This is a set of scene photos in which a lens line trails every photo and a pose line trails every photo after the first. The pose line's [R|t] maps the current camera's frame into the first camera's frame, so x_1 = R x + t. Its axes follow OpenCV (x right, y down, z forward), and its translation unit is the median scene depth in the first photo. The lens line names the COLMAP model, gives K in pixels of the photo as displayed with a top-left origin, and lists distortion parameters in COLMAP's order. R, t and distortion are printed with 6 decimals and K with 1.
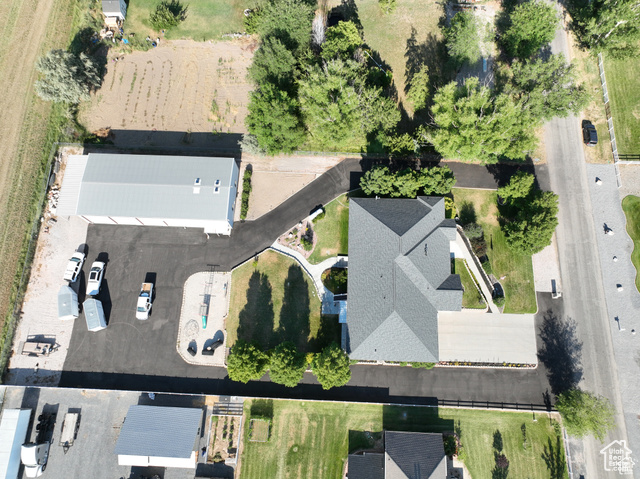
lens RADIAL K [[455.6, 0, 324.2], [0, 455.6, 240.9], [0, 0, 1]] dist [0.005104, 0.005939]
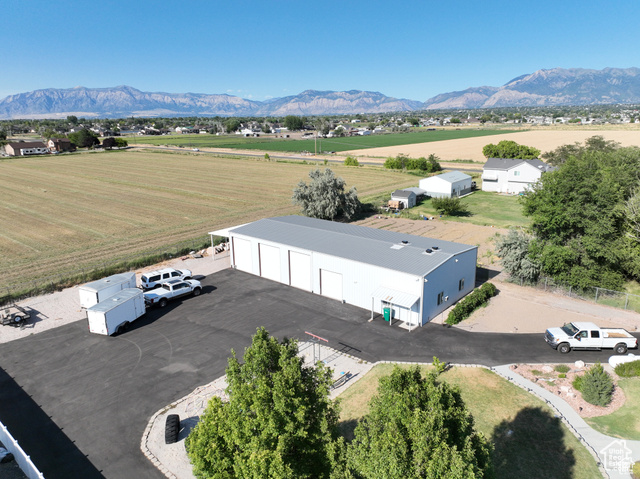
lens RADIAL K [[455.6, 0, 324.2], [0, 455.6, 240.9], [0, 0, 1]] dist [0.005104, 0.005939]
pose [[0.794539, 0.169303, -0.583133, -0.014908], [-0.580513, 0.493435, -0.647709, 0.307833], [0.178079, 0.853146, 0.490336, 0.670738]]
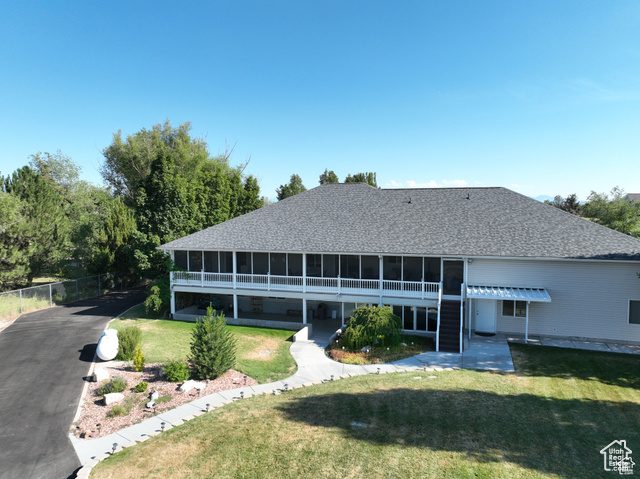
lens RADIAL K [[455.6, 0, 324.2], [0, 455.6, 240.9], [0, 0, 1]] dist [0.005104, 0.005939]
pose [[0.256267, -0.050793, 0.965271, -0.239512], [0.921768, 0.313463, -0.228223, 0.097375], [-0.290984, 0.948241, 0.127150, 0.882588]]
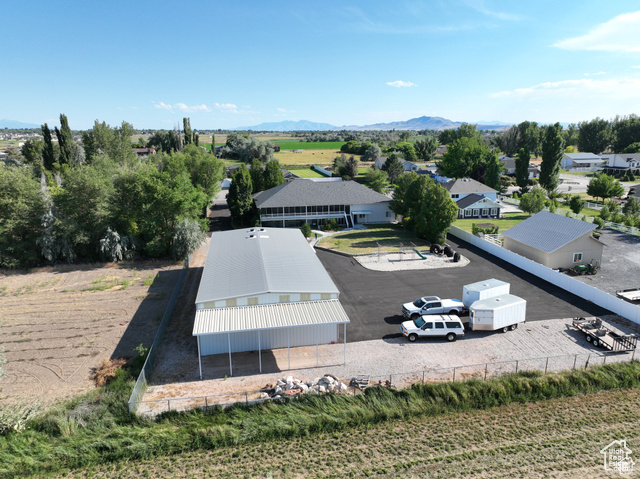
lens RADIAL K [[455.6, 0, 324.2], [0, 455.6, 240.9], [0, 0, 1]] dist [0.005104, 0.005939]
pose [[-0.231285, -0.210090, 0.949931, -0.966174], [0.931253, 0.234770, 0.278660, -0.217000], [-0.281559, 0.949076, 0.141349, 0.850477]]
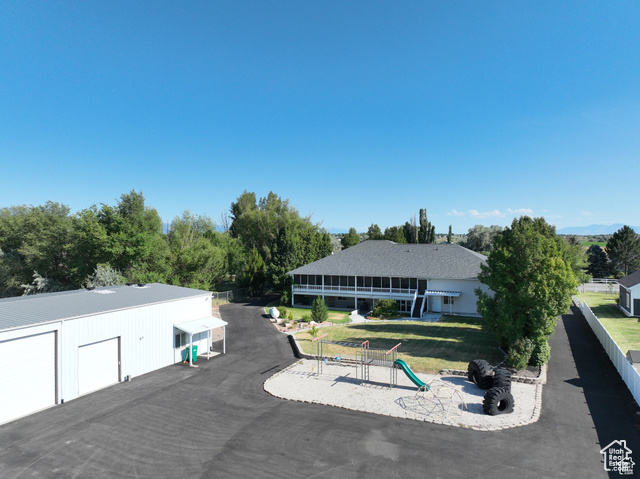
lens RADIAL K [[455.6, 0, 324.2], [0, 455.6, 240.9], [0, 0, 1]] dist [0.005104, 0.005939]
pose [[0.375526, 0.011628, 0.926739, -0.580159], [0.884002, 0.295892, -0.361922, 0.201988], [-0.278423, 0.955151, 0.100836, 0.830519]]
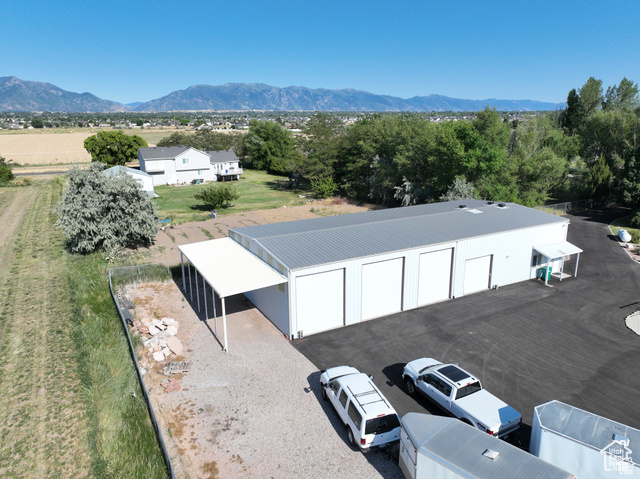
lens RADIAL K [[455.6, 0, 324.2], [0, 455.6, 240.9], [0, 0, 1]] dist [0.005104, 0.005939]
pose [[0.855451, -0.123959, 0.502829, -0.667820], [0.492268, 0.496205, -0.715159, 0.183474], [-0.160856, 0.859311, 0.485500, 0.783440]]
